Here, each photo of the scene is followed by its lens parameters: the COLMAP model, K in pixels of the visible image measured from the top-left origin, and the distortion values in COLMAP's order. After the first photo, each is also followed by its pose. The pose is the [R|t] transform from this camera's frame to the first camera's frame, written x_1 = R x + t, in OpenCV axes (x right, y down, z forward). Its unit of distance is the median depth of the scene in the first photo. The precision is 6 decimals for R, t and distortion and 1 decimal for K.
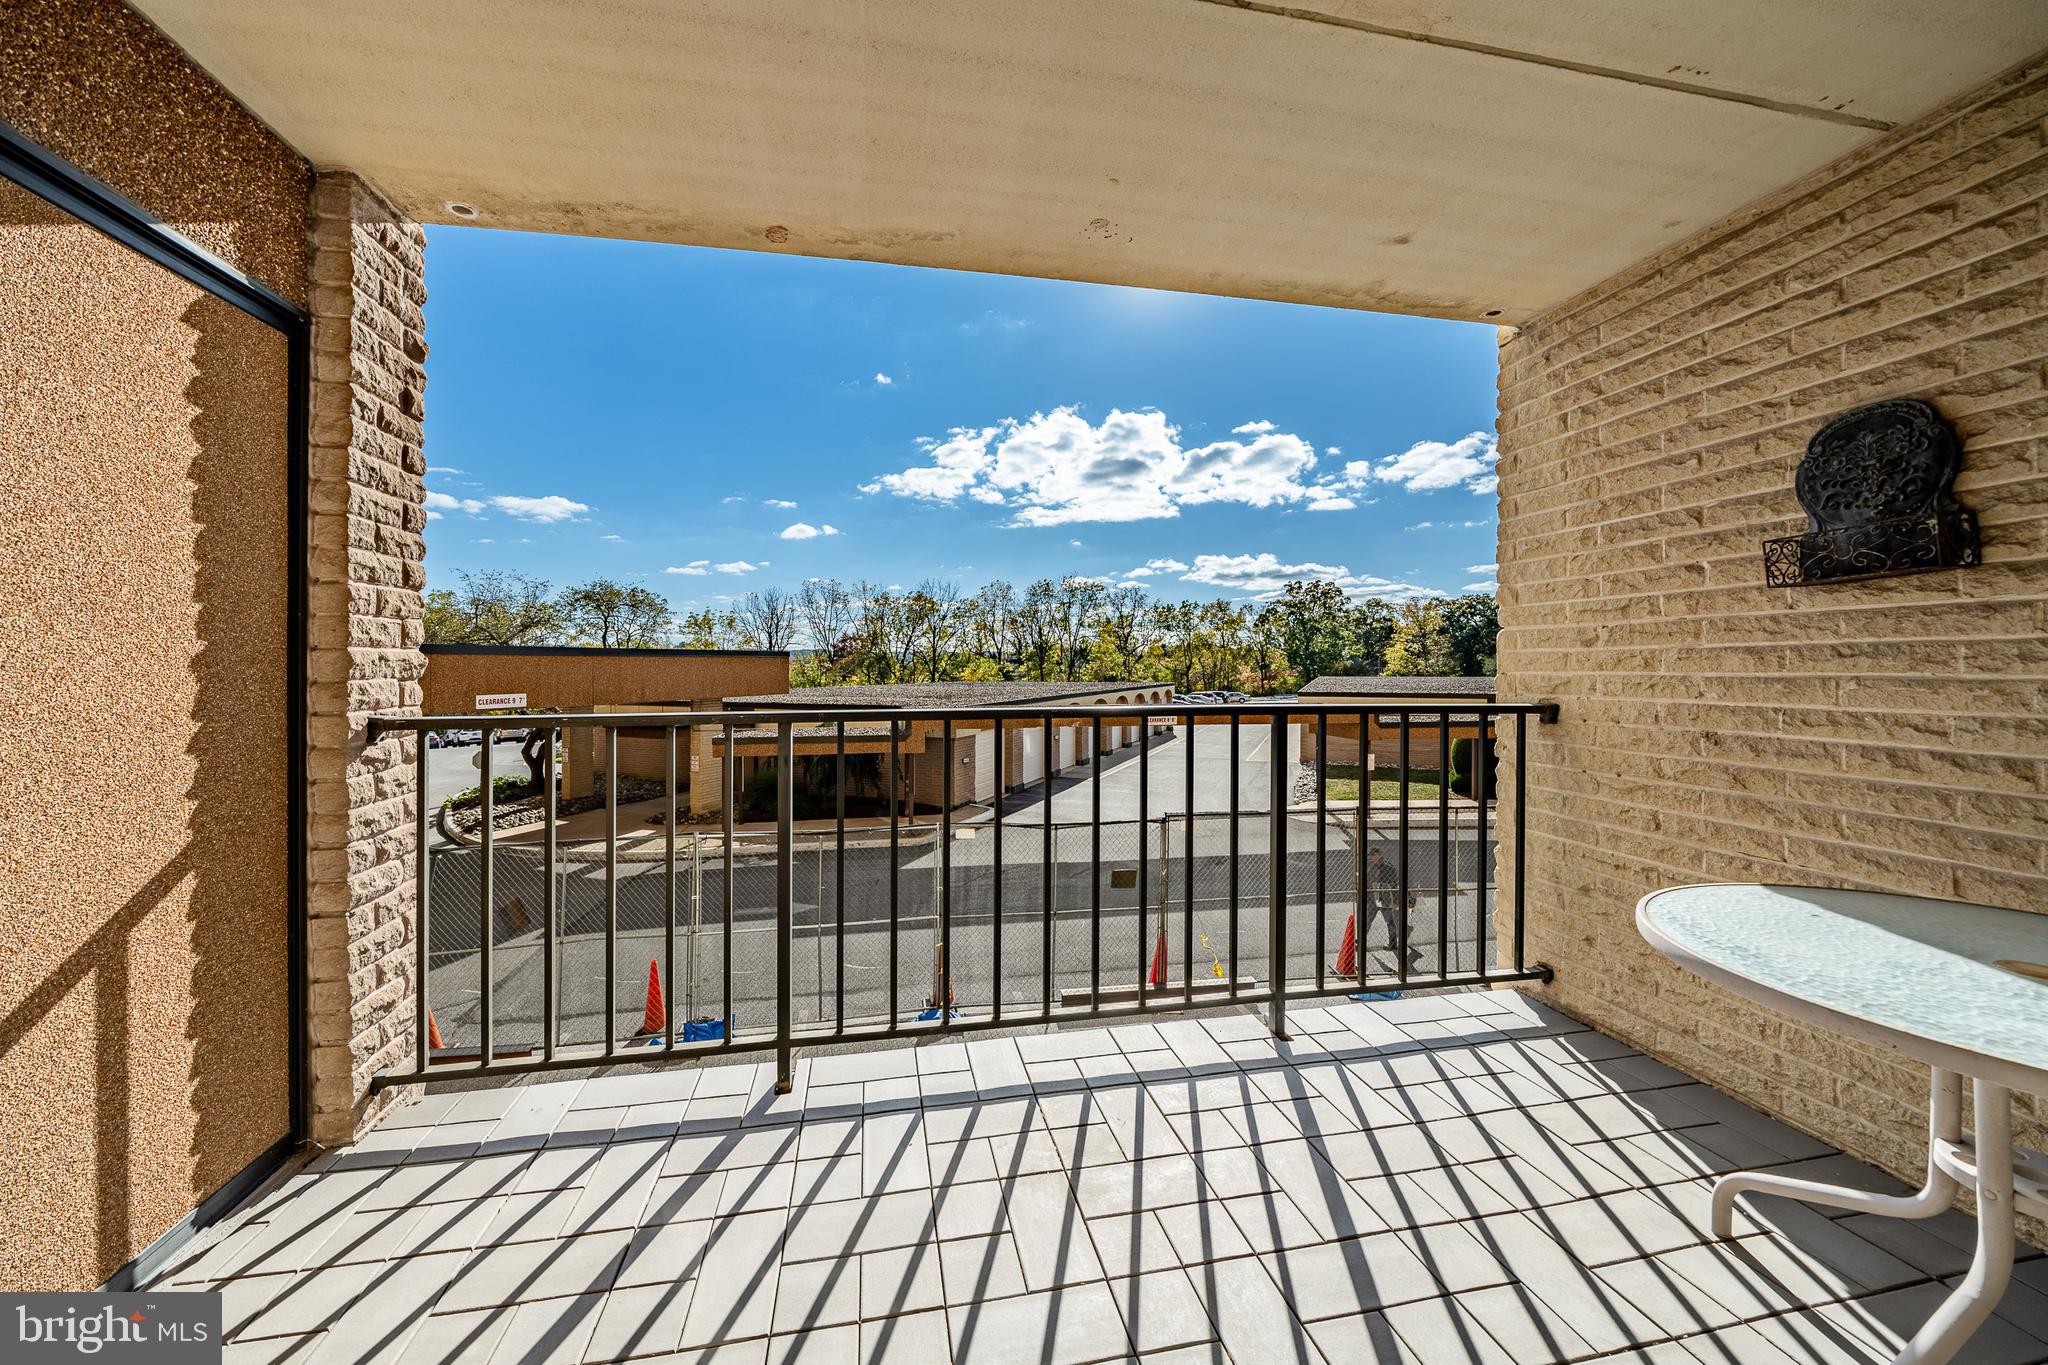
lens RADIAL K [[681.3, 0, 1025.0], [0, 681.3, 676.0], [0, 0, 1]] dist [-0.008180, 0.000171]
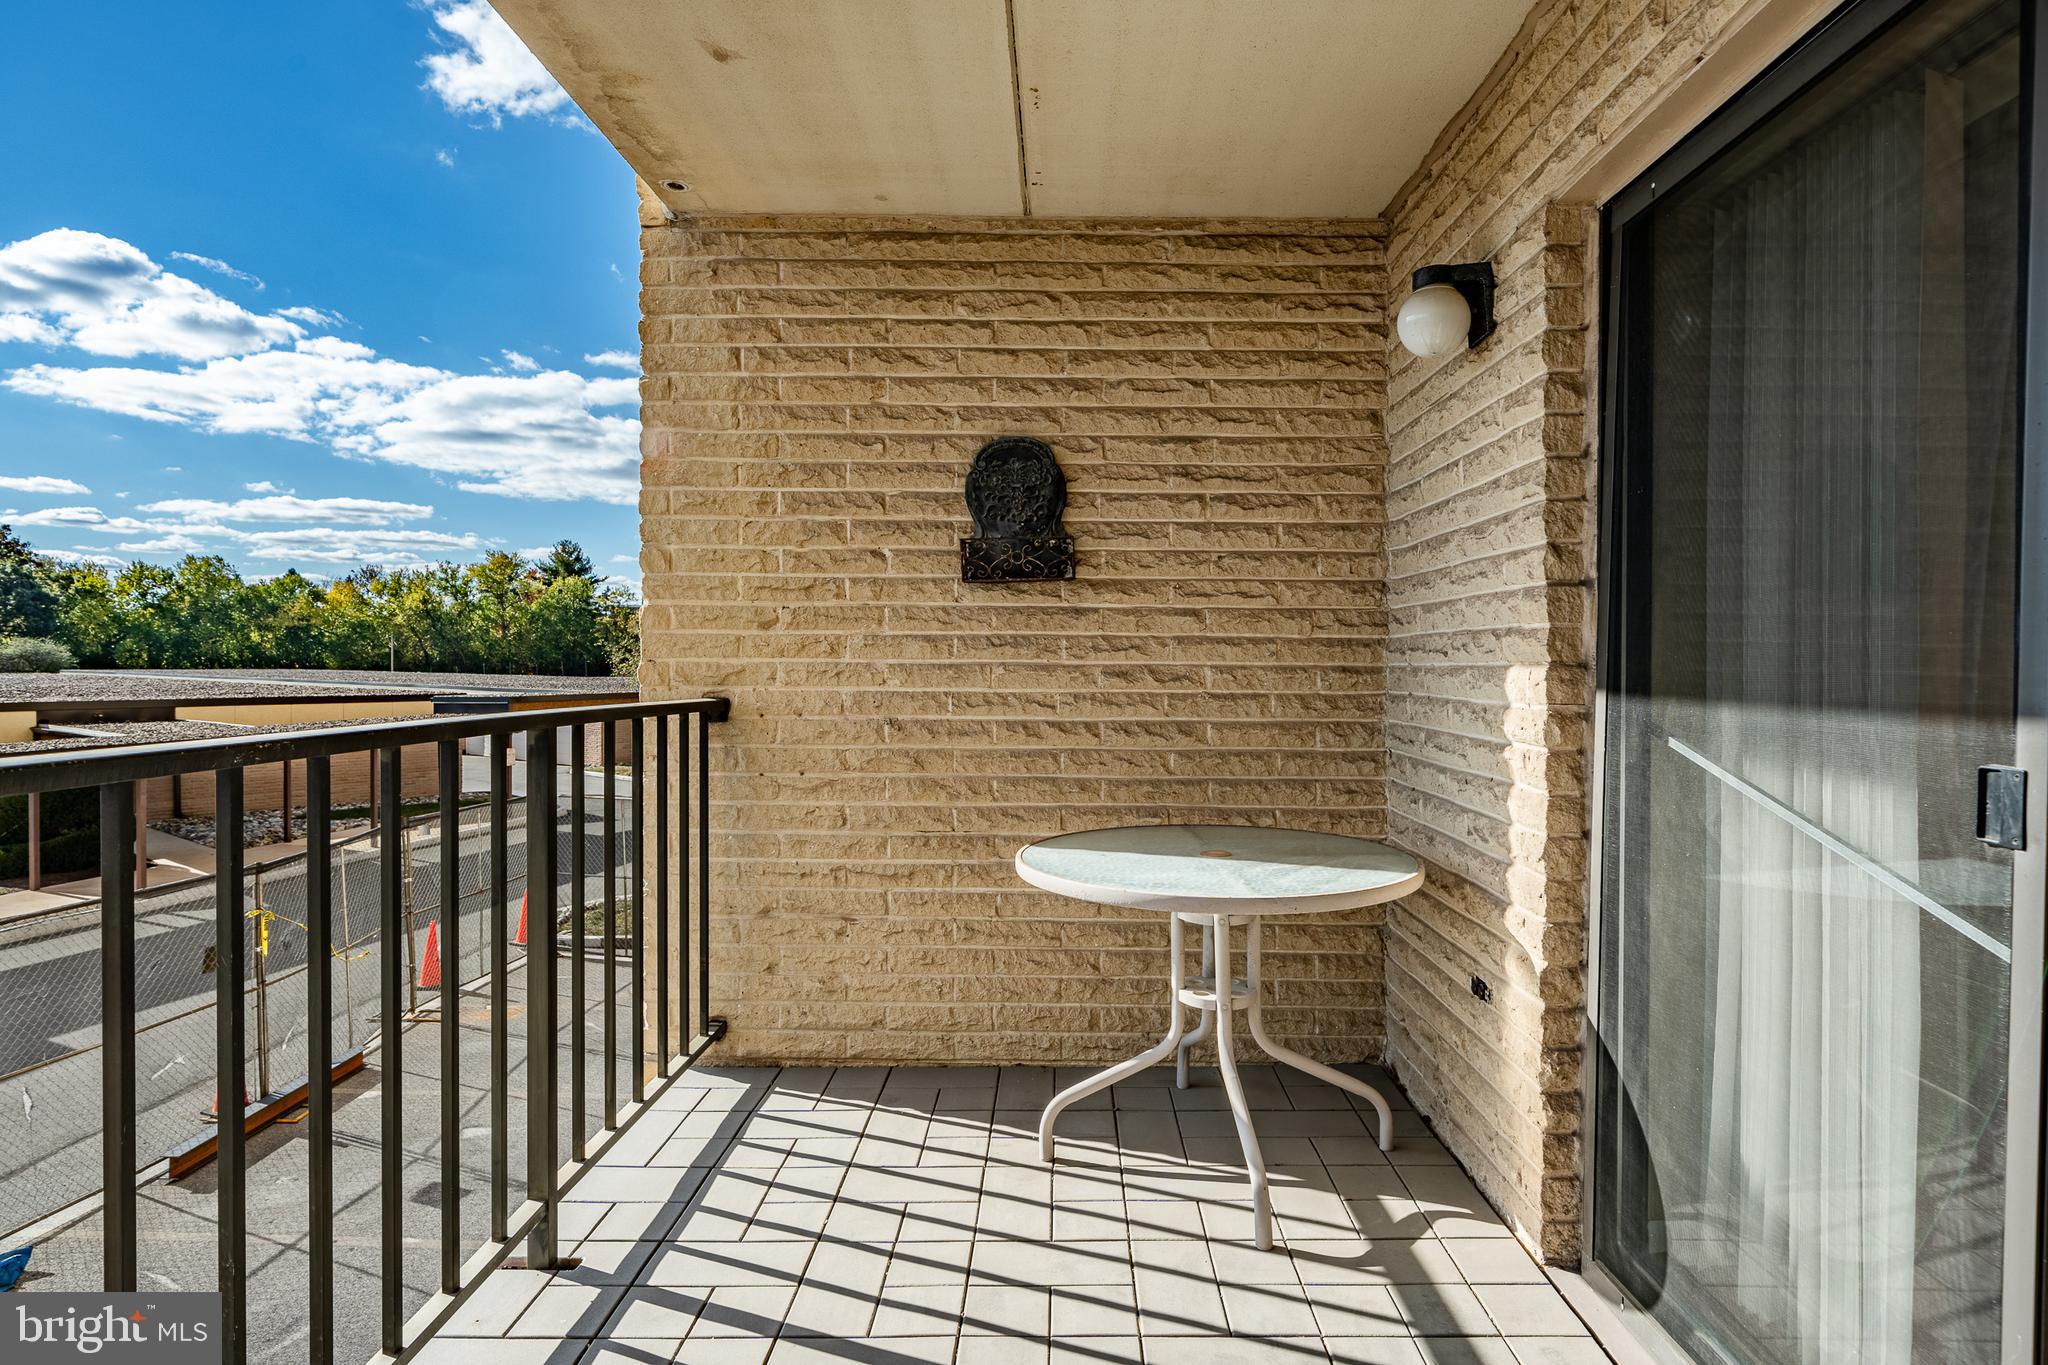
lens RADIAL K [[1036.8, 0, 1030.1], [0, 1036.8, 683.2], [0, 0, 1]] dist [-0.000056, -0.000362]
pose [[0.244589, -0.013487, 0.969533, -0.442920], [0.003768, 0.999909, 0.012959, 0.011052], [-0.969619, 0.000483, 0.244618, 0.424144]]
